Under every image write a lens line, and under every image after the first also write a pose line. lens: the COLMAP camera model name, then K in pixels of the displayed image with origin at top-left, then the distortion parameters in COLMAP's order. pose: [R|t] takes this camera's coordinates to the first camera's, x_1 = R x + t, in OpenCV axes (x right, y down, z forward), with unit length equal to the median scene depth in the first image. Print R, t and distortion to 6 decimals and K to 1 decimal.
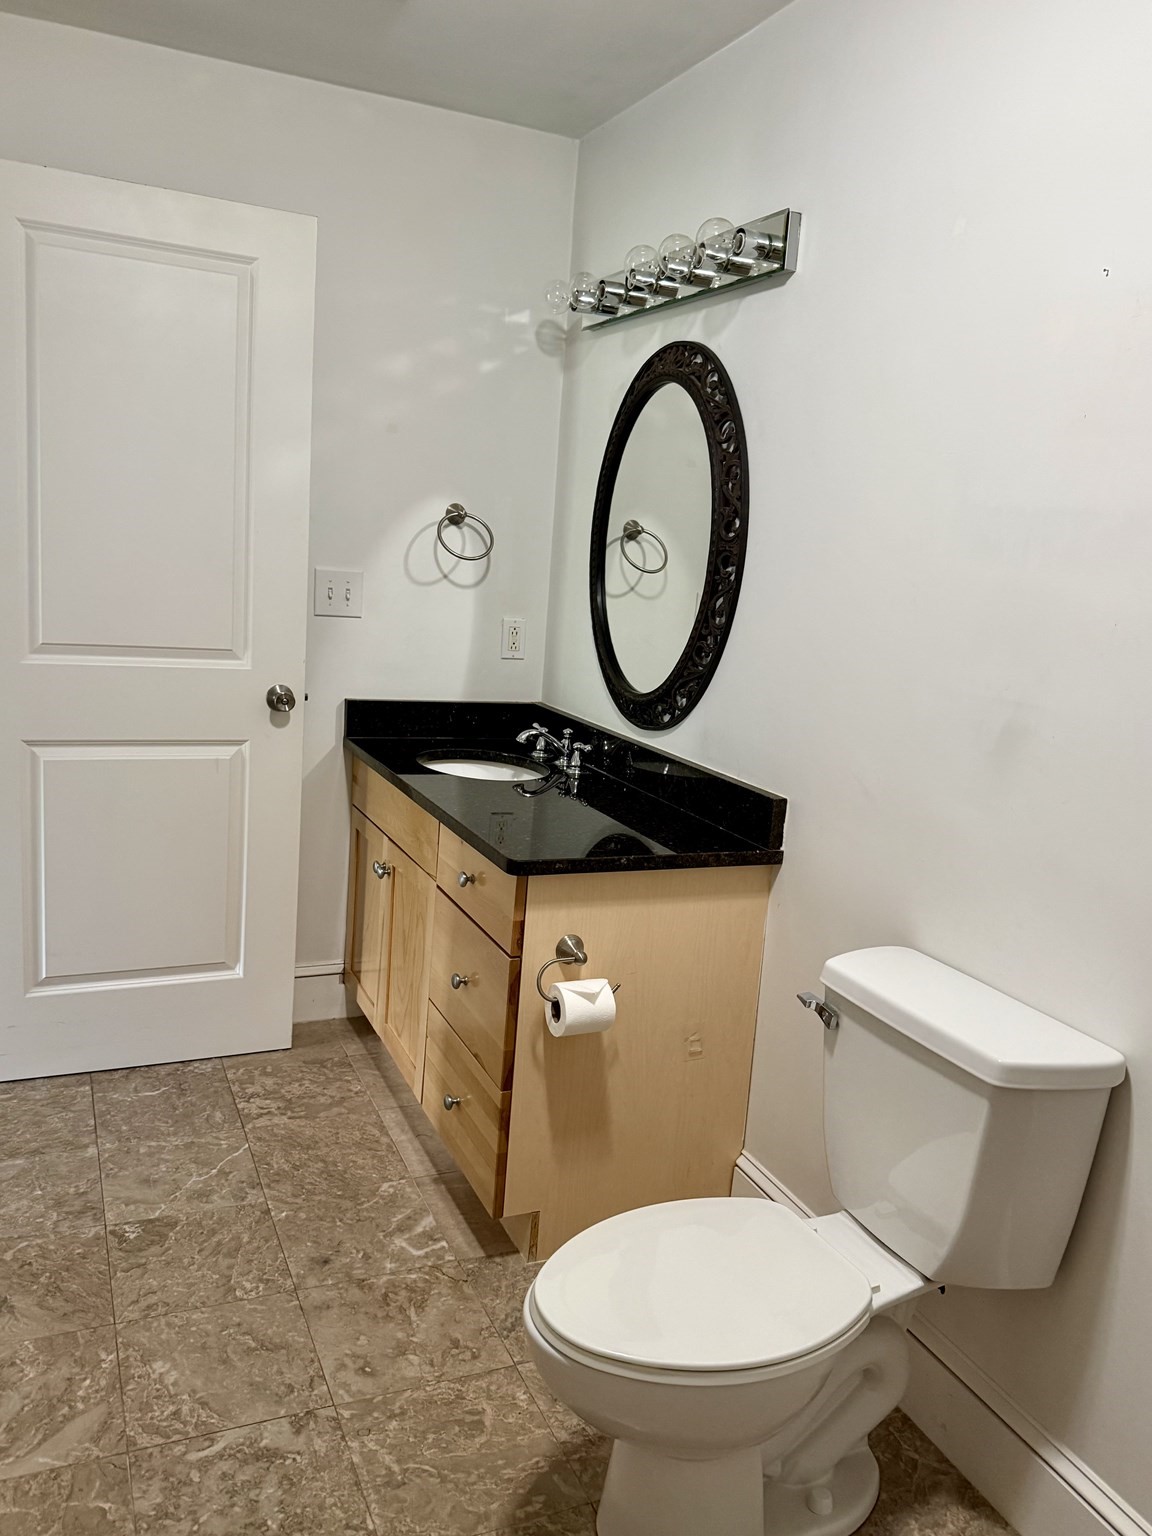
lens RADIAL K [[1169.4, 0, 575.2], [0, 1169.4, 767.8], [0, 0, 1]] dist [0.003268, 0.000570]
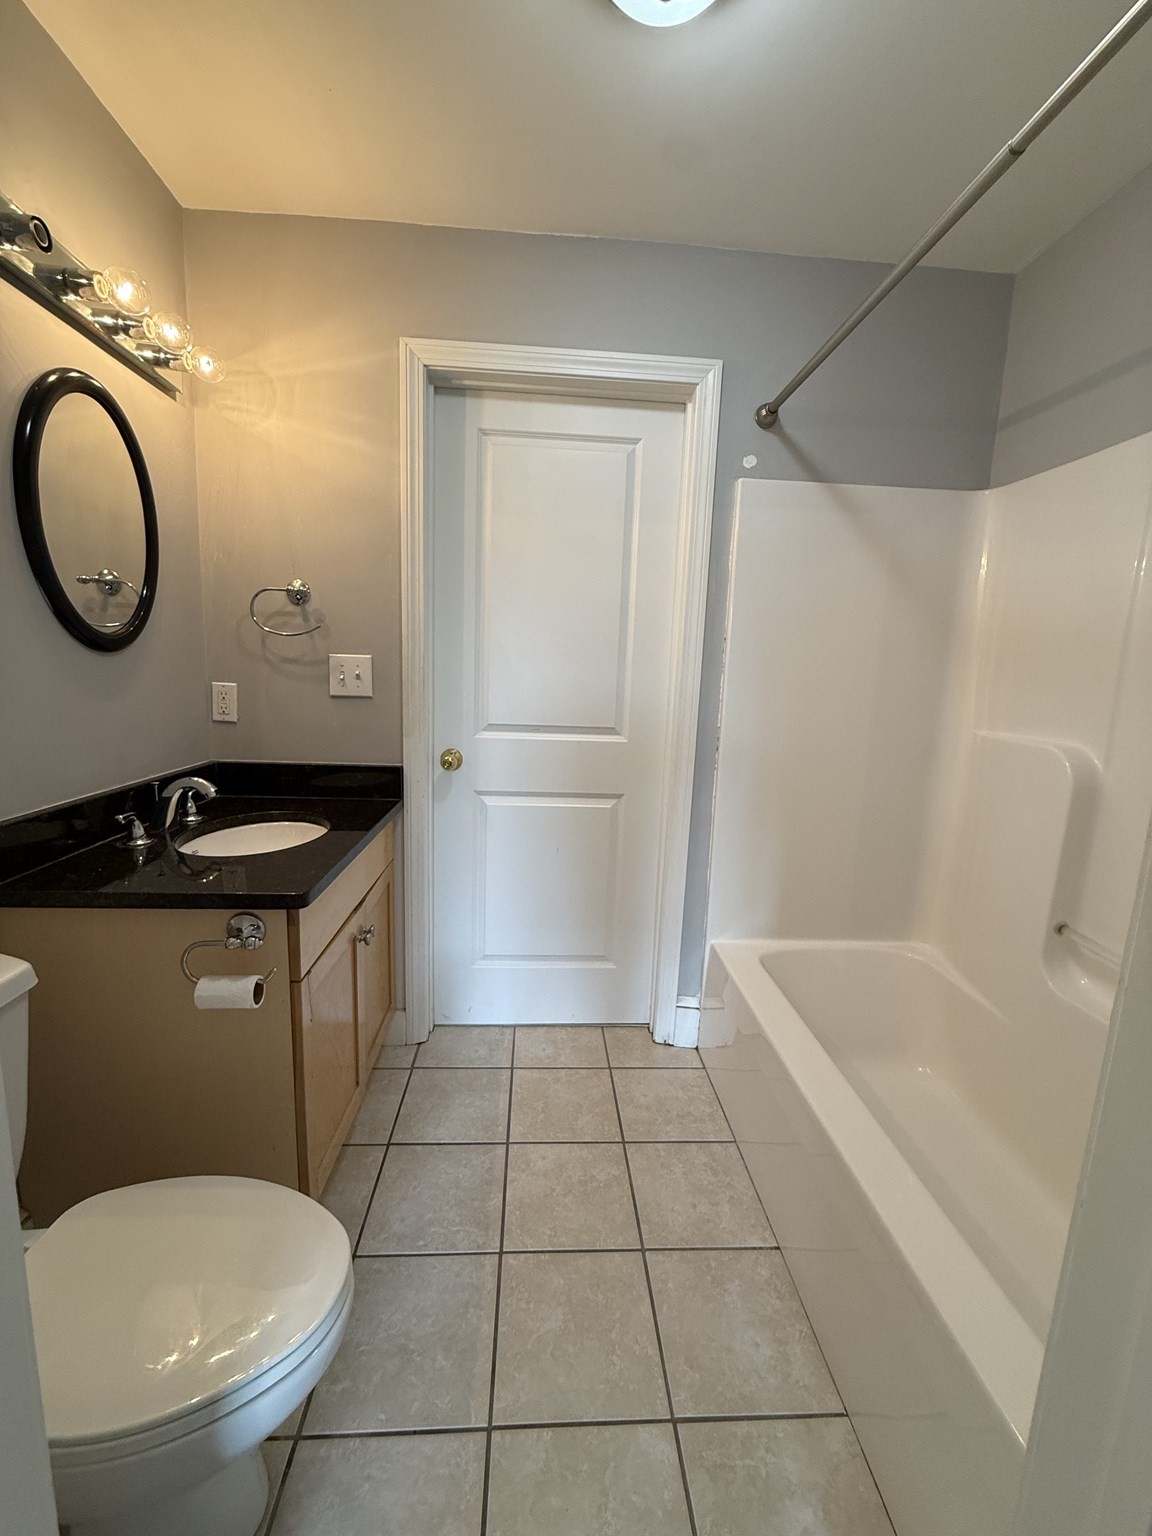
lens RADIAL K [[613.8, 0, 577.4], [0, 613.8, 769.3], [0, 0, 1]] dist [0.001077, -0.000185]
pose [[0.911327, 0.018768, -0.411254, -0.041176], [-0.036014, 0.998765, -0.034226, -0.028109], [0.410104, 0.046002, 0.910878, 0.344248]]
